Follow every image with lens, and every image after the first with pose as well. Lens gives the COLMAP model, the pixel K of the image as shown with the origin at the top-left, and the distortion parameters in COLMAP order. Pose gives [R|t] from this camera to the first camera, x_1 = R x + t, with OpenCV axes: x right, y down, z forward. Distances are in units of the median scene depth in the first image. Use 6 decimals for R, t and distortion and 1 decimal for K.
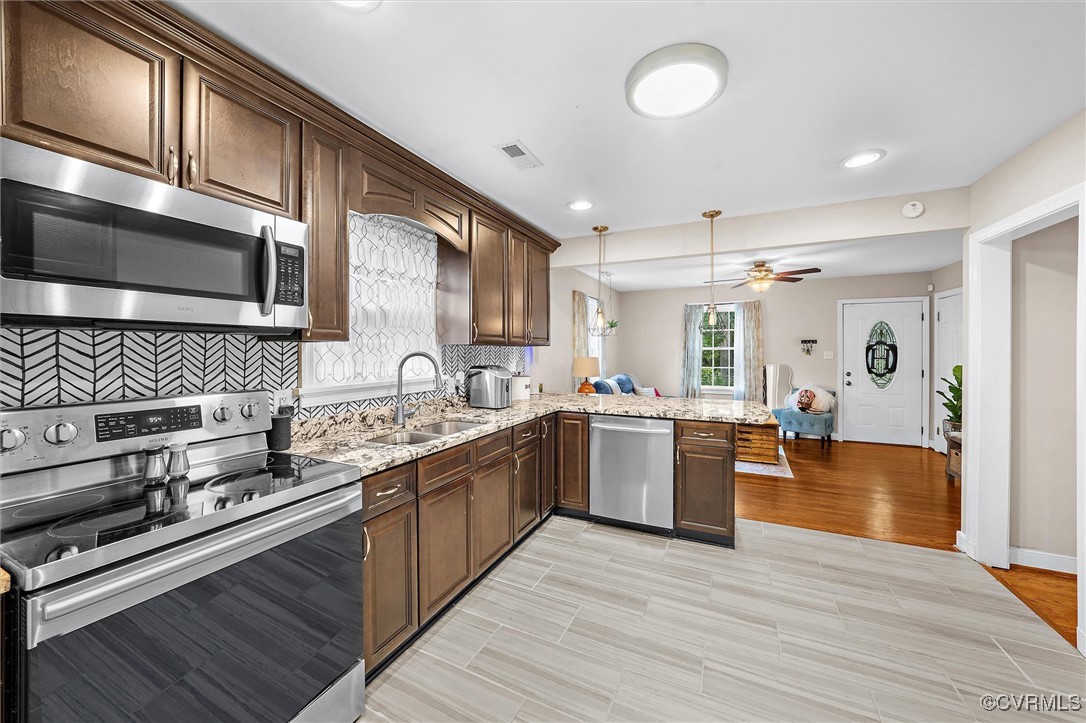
lens RADIAL K [[388.5, 0, 546.6], [0, 388.5, 352.5], [0, 0, 1]] dist [-0.016417, 0.000766]
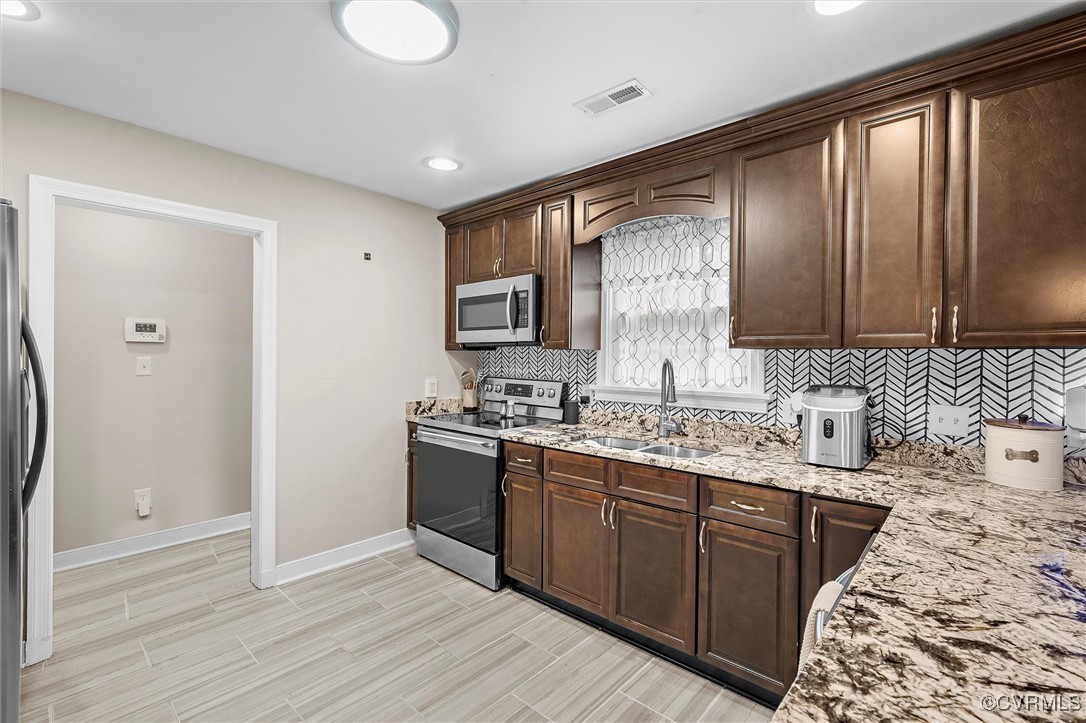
lens RADIAL K [[490.1, 0, 545.0], [0, 490.1, 359.5], [0, 0, 1]] dist [-0.000331, 0.000413]
pose [[-0.287266, 0.001351, -0.957850, 0.571093], [-0.015388, 0.999863, 0.006026, -0.000568], [0.957727, 0.016470, -0.287206, 0.740091]]
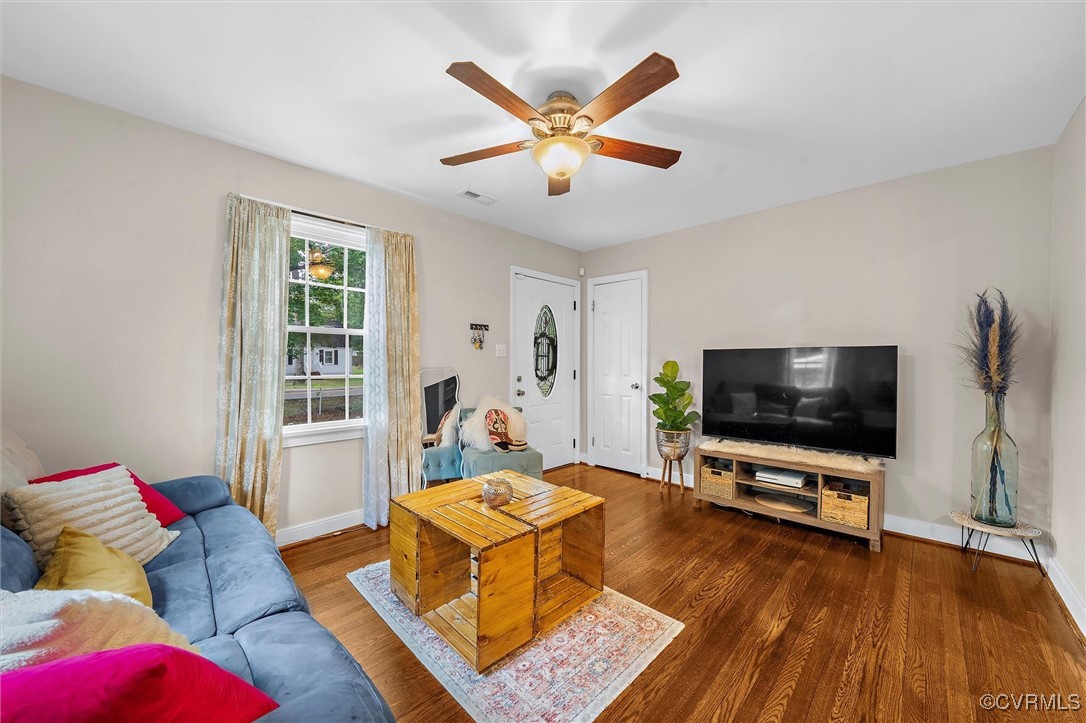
lens RADIAL K [[409.0, 0, 563.9], [0, 409.0, 364.3], [0, 0, 1]] dist [-0.016551, 0.000310]
pose [[0.301547, -0.006442, 0.953429, 0.230610], [0.002919, 0.999979, 0.005833, 0.048081], [-0.953447, 0.001024, 0.301560, 1.288756]]
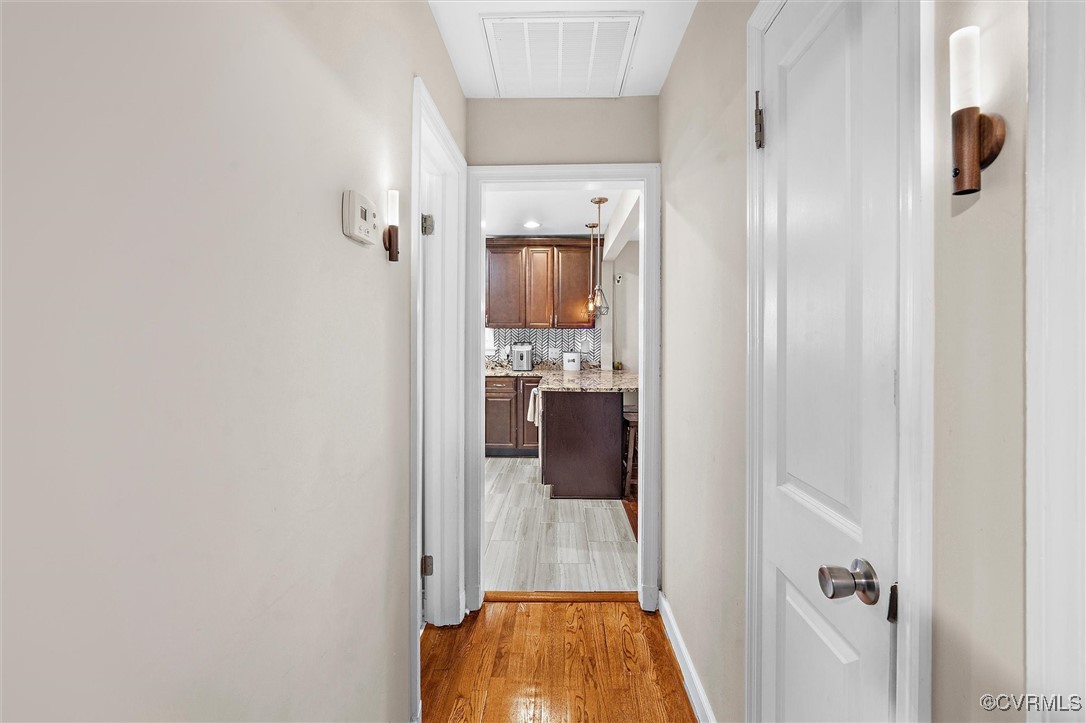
lens RADIAL K [[490.1, 0, 564.0], [0, 490.1, 339.2], [0, 0, 1]] dist [-0.000331, 0.000413]
pose [[0.431839, -0.000807, -0.901950, 1.463423], [-0.008786, 0.999948, -0.005101, 0.028486], [0.901908, 0.010127, 0.431810, 0.312250]]
